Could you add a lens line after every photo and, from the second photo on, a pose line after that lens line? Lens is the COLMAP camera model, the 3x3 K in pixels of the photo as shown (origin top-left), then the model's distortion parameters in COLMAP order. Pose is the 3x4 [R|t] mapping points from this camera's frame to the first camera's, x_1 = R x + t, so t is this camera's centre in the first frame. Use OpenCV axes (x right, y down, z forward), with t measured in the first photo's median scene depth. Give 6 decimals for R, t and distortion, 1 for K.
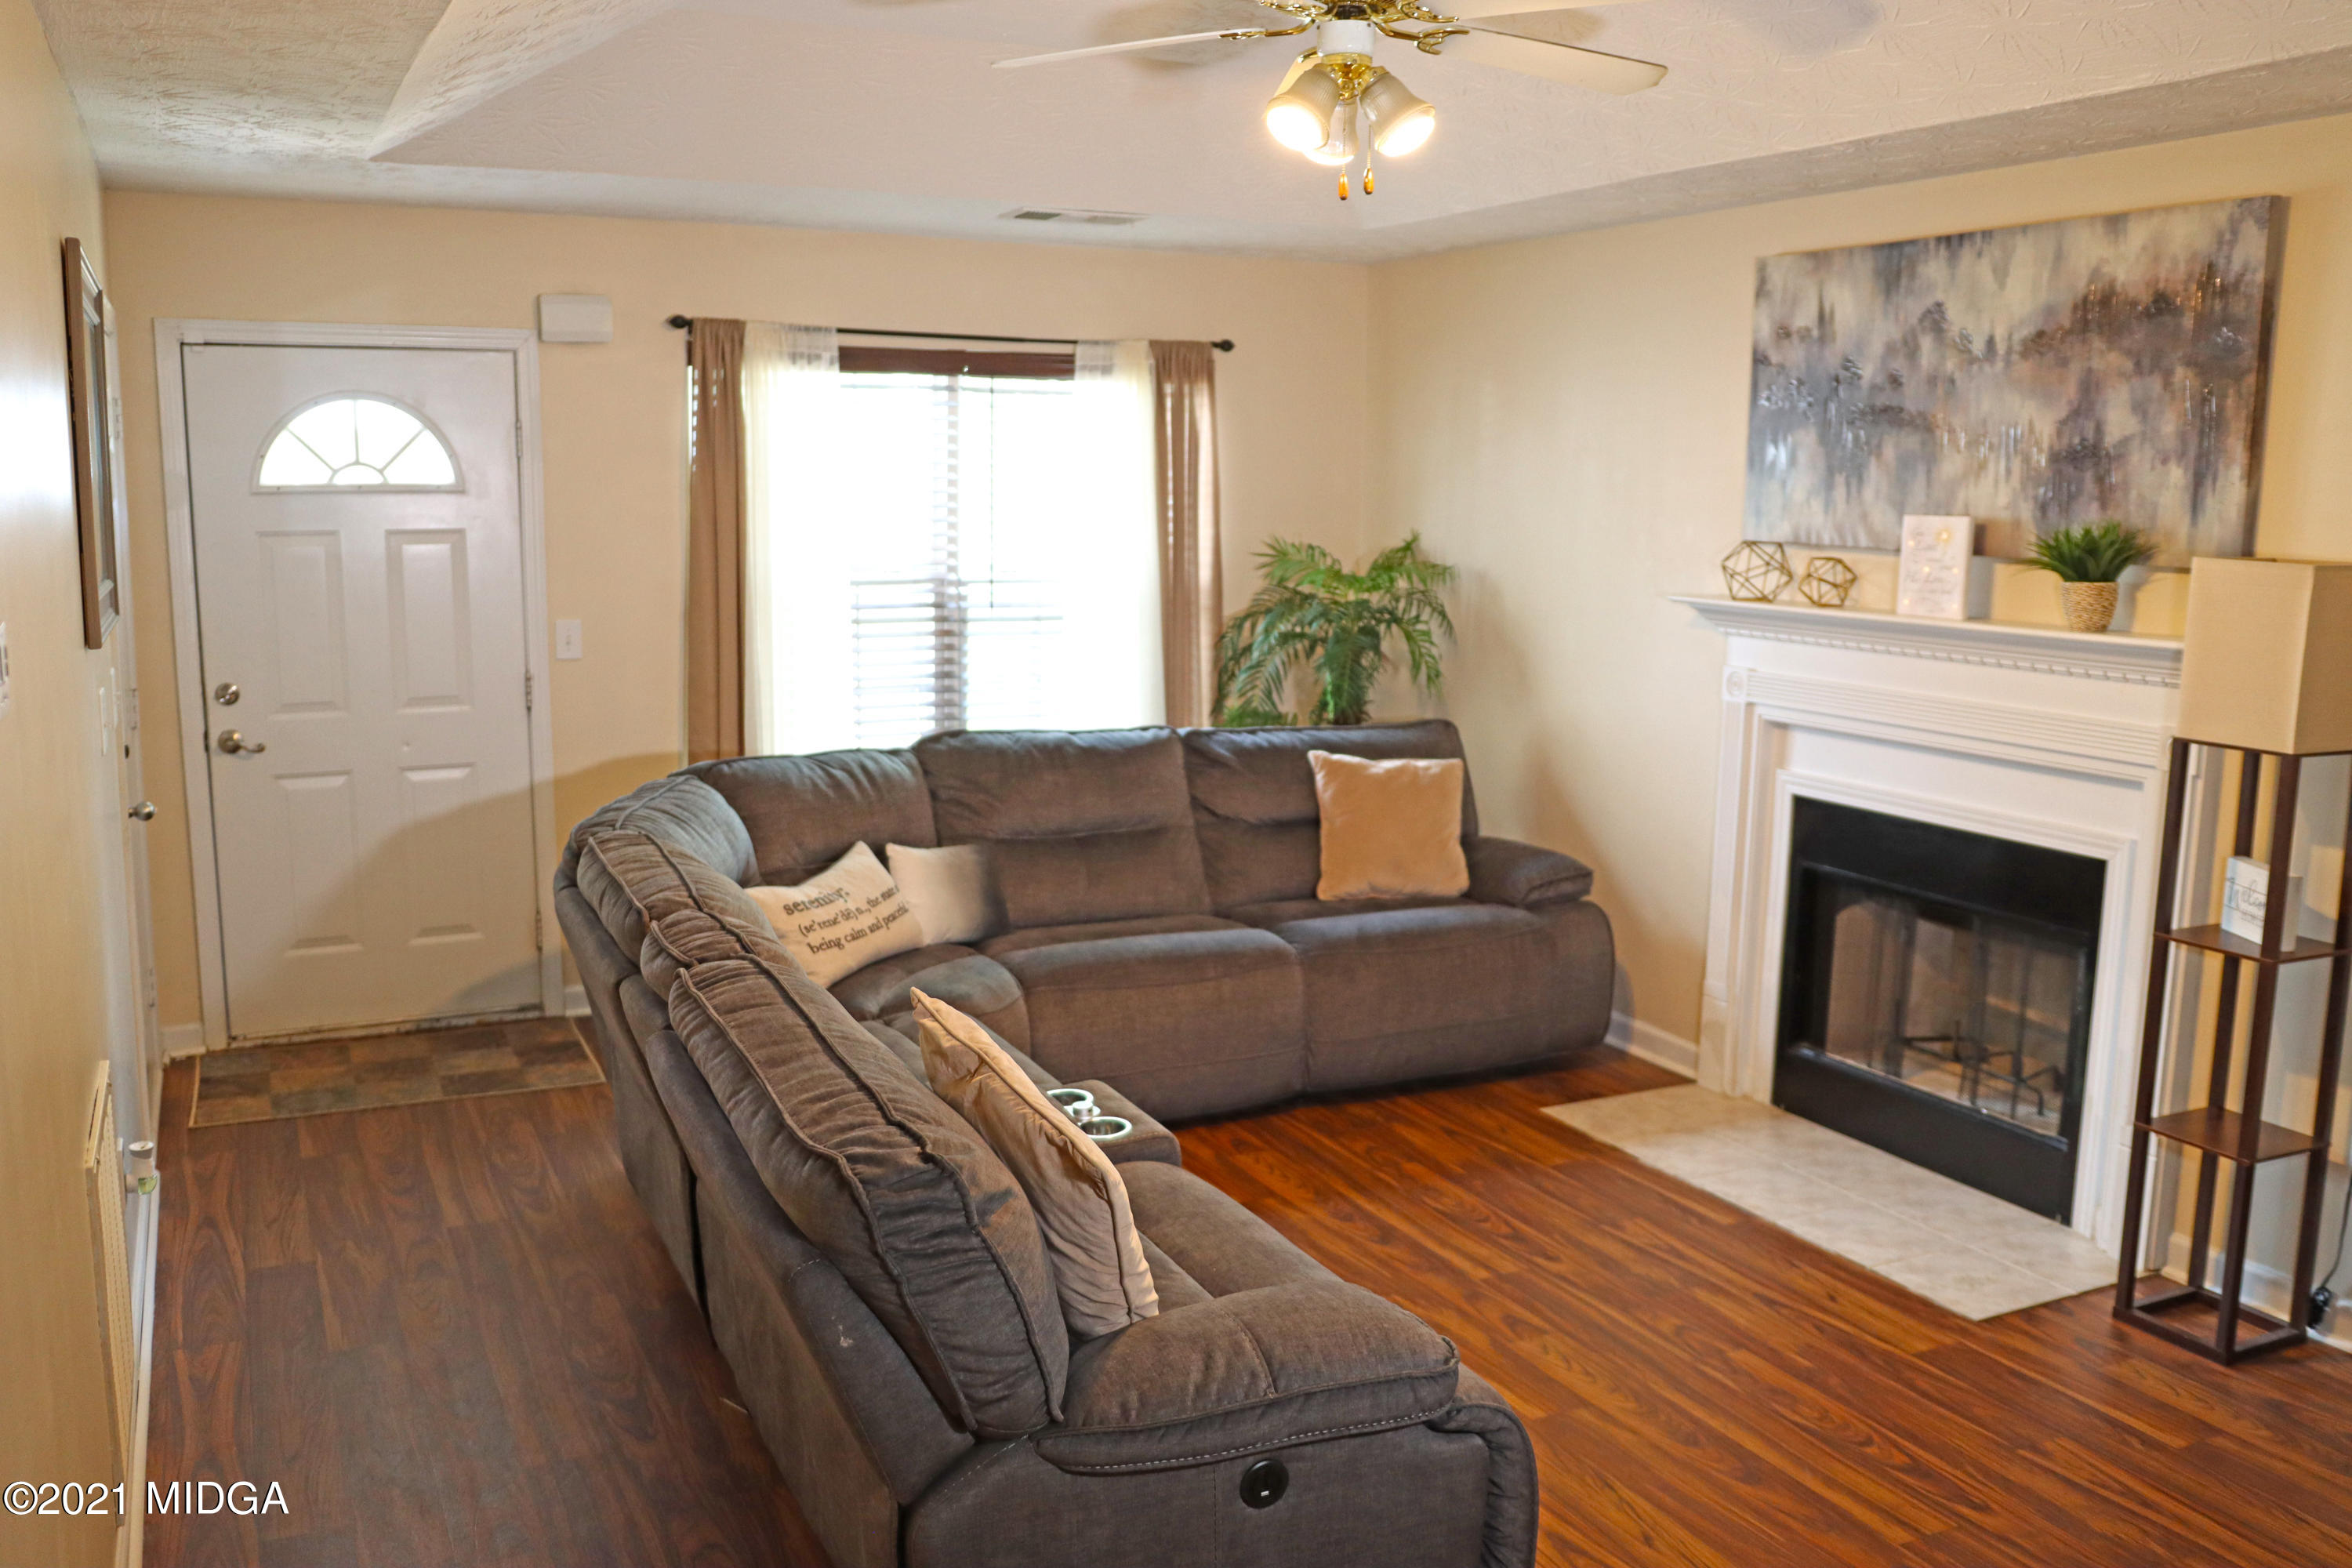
lens RADIAL K [[1958.4, 0, 1183.6], [0, 1958.4, 793.2], [0, 0, 1]] dist [-0.089726, 0.066288]
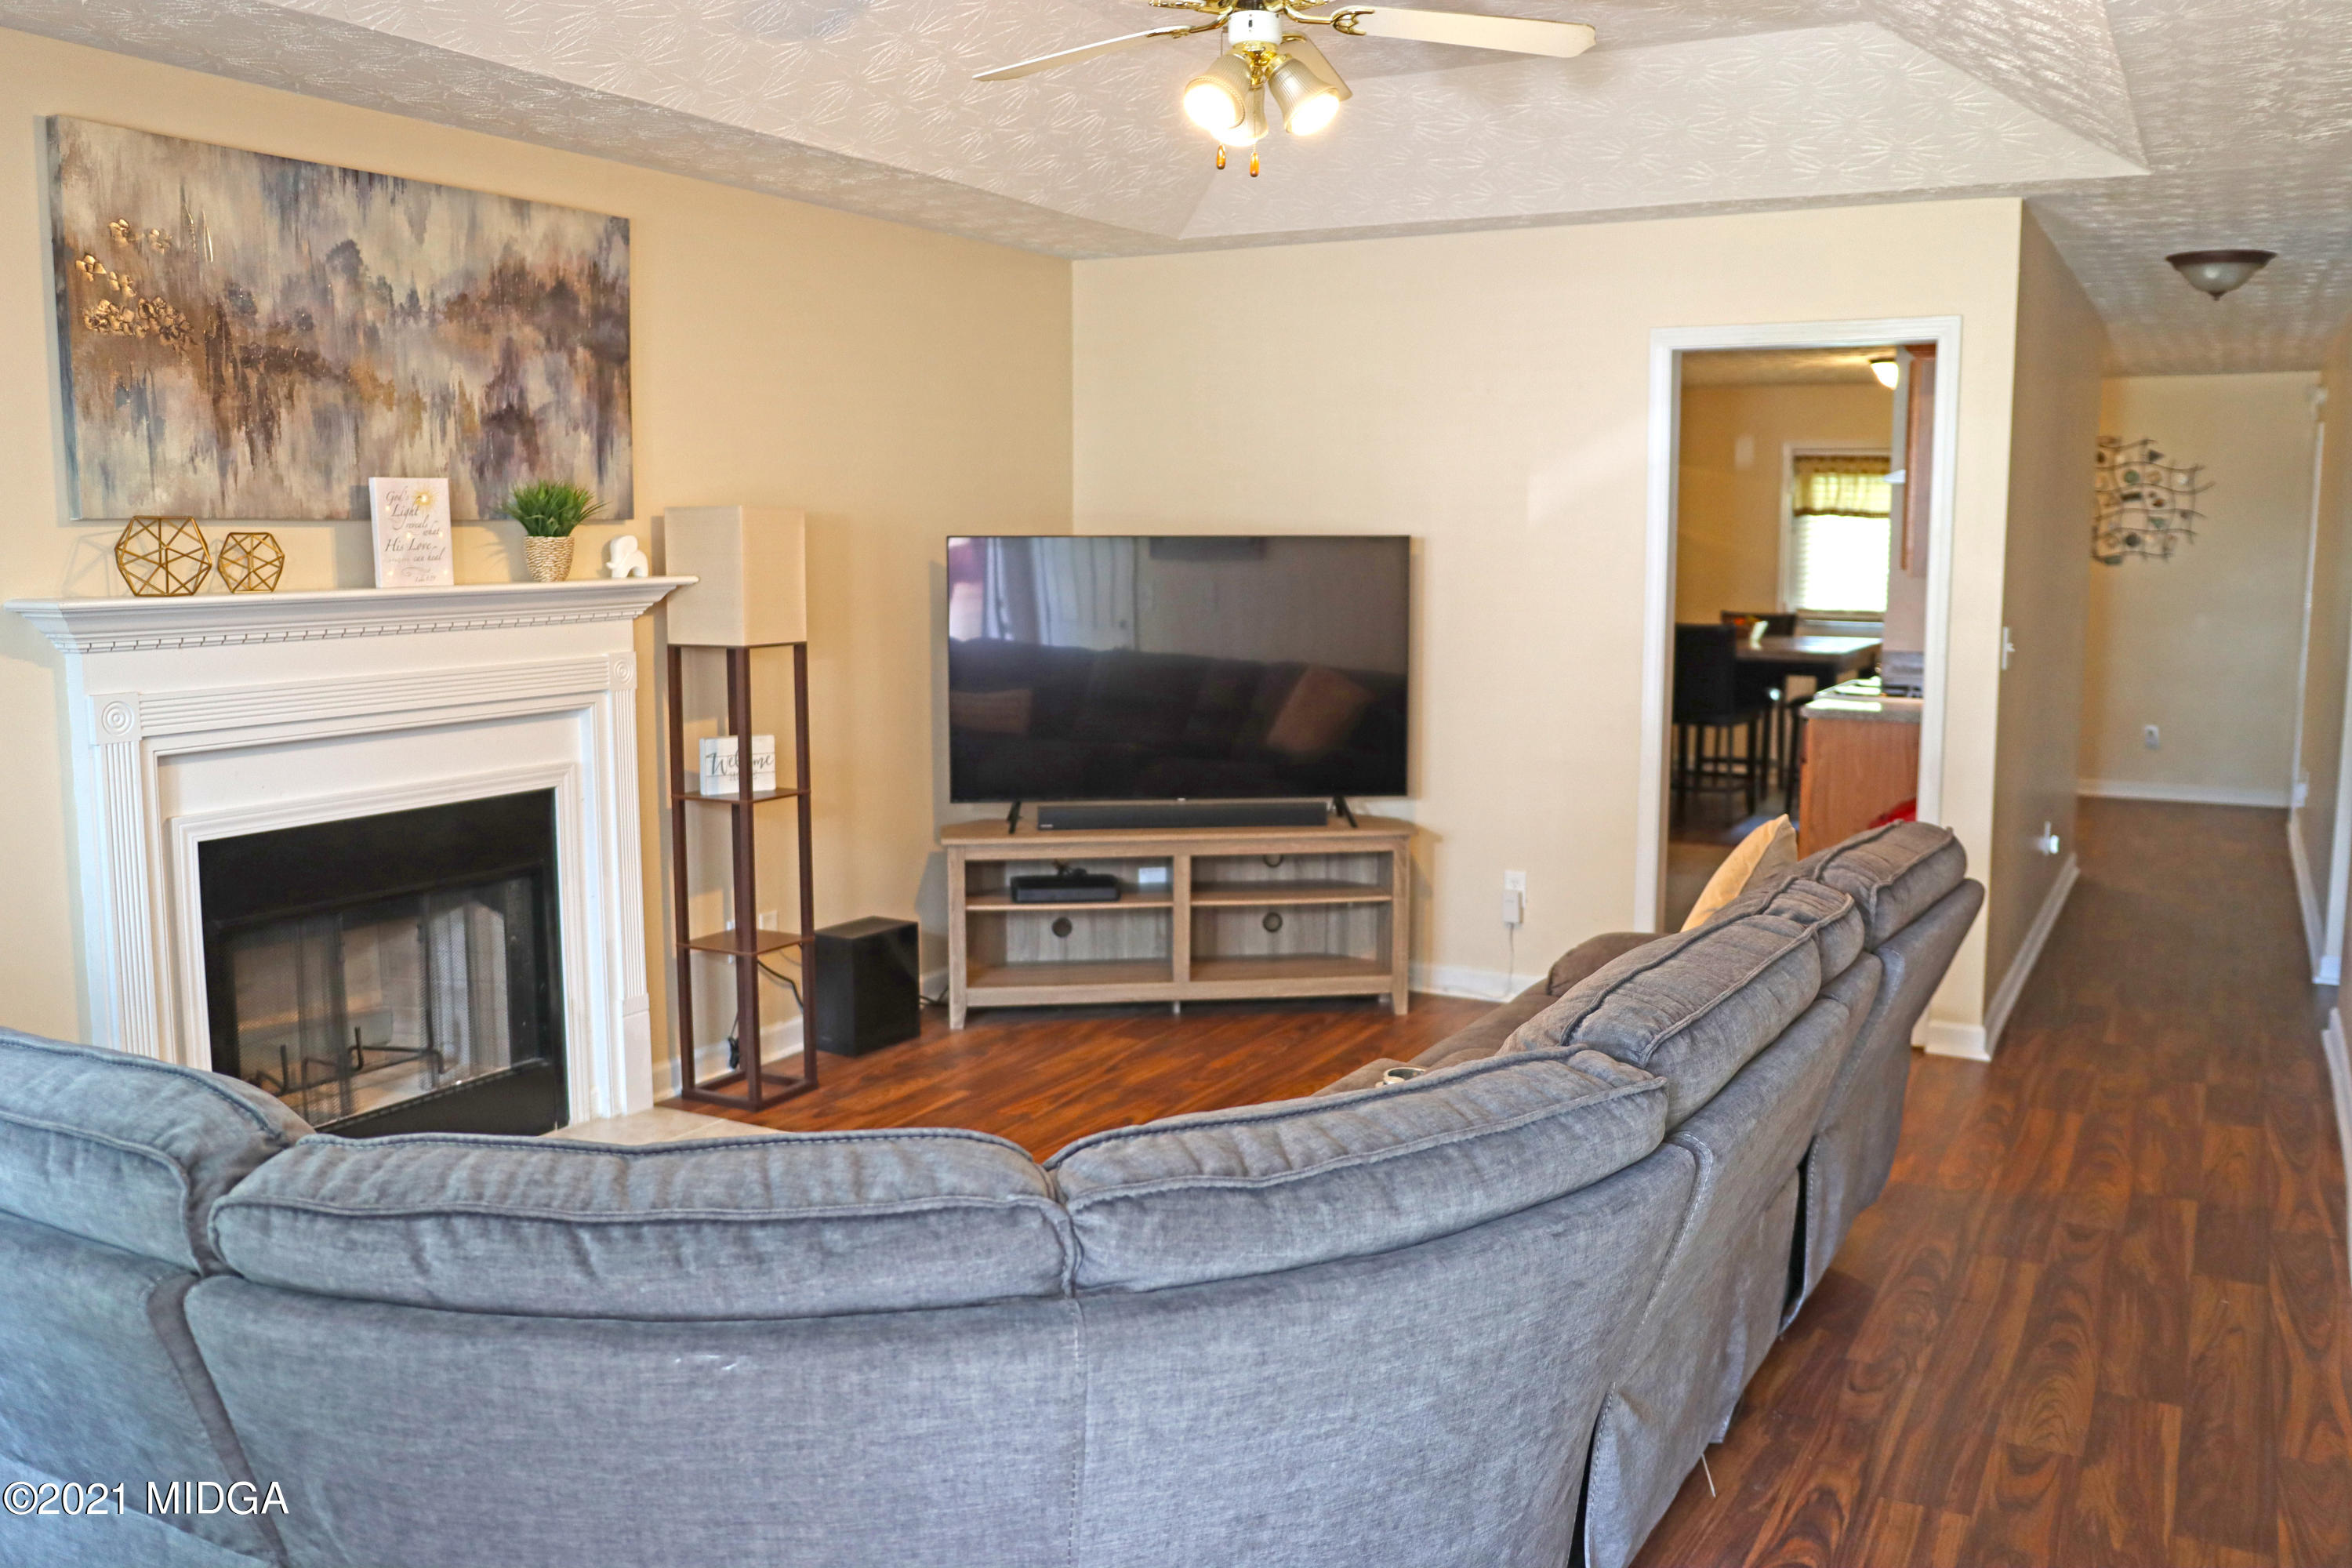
lens RADIAL K [[1958.4, 0, 1193.9], [0, 1958.4, 783.6], [0, 0, 1]] dist [-0.089726, 0.066288]
pose [[-0.578064, -0.122514, 0.806741, -0.618791], [0.119694, 0.965239, 0.232350, -0.177933], [-0.807165, 0.230875, -0.543306, 1.276244]]
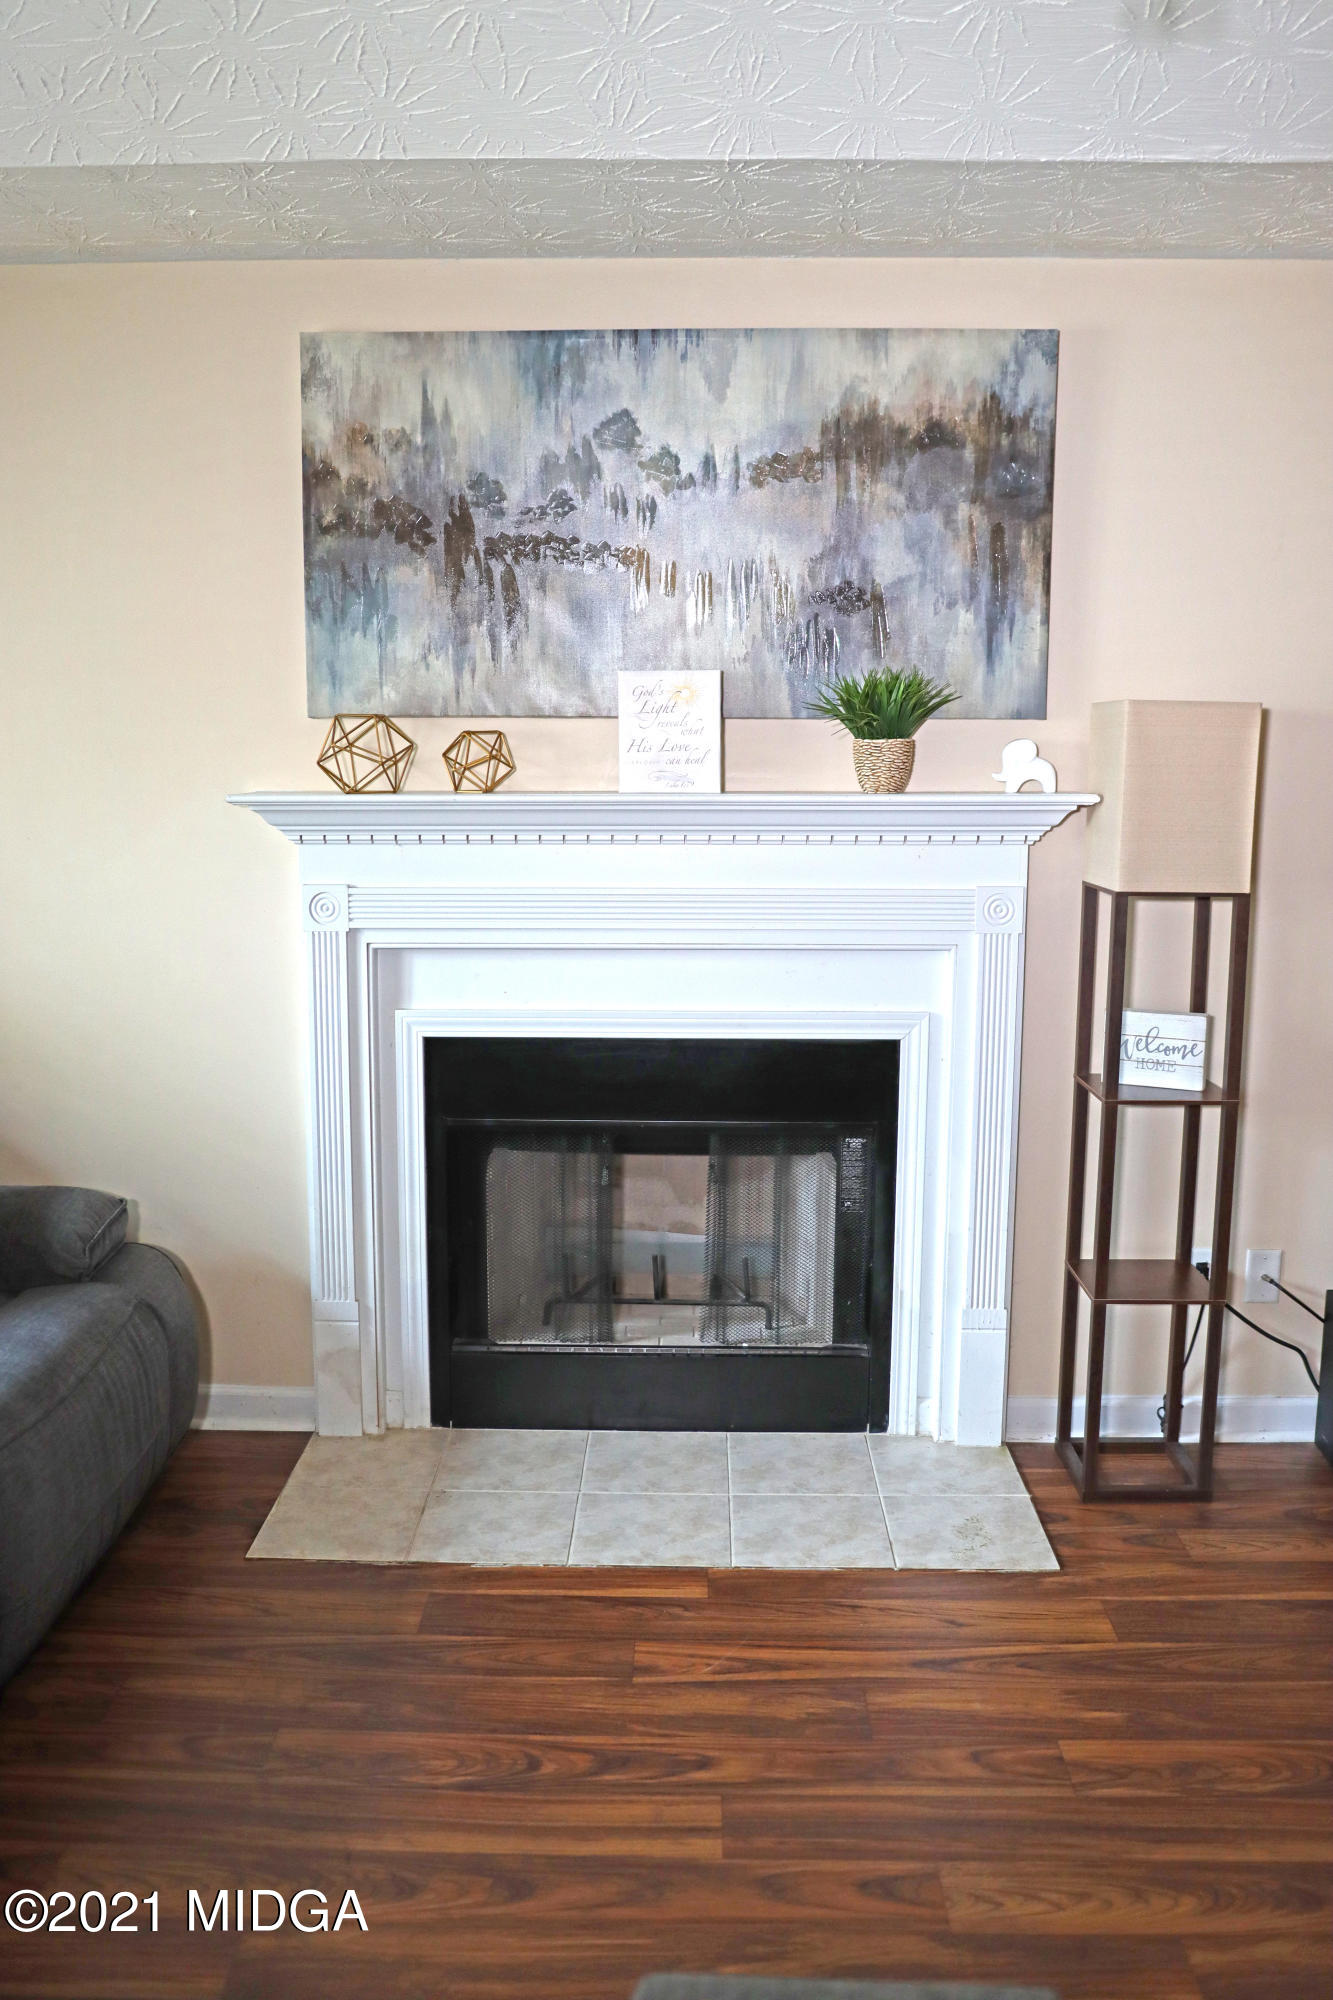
lens RADIAL K [[1665.3, 0, 653.5], [0, 1665.3, 1005.3], [0, 0, 1]] dist [-0.089726, 0.066288]
pose [[0.465410, -0.154044, 0.871587, -0.263971], [0.147022, 0.984513, 0.095495, -0.073181], [-0.872799, 0.083698, 0.480850, 0.698275]]
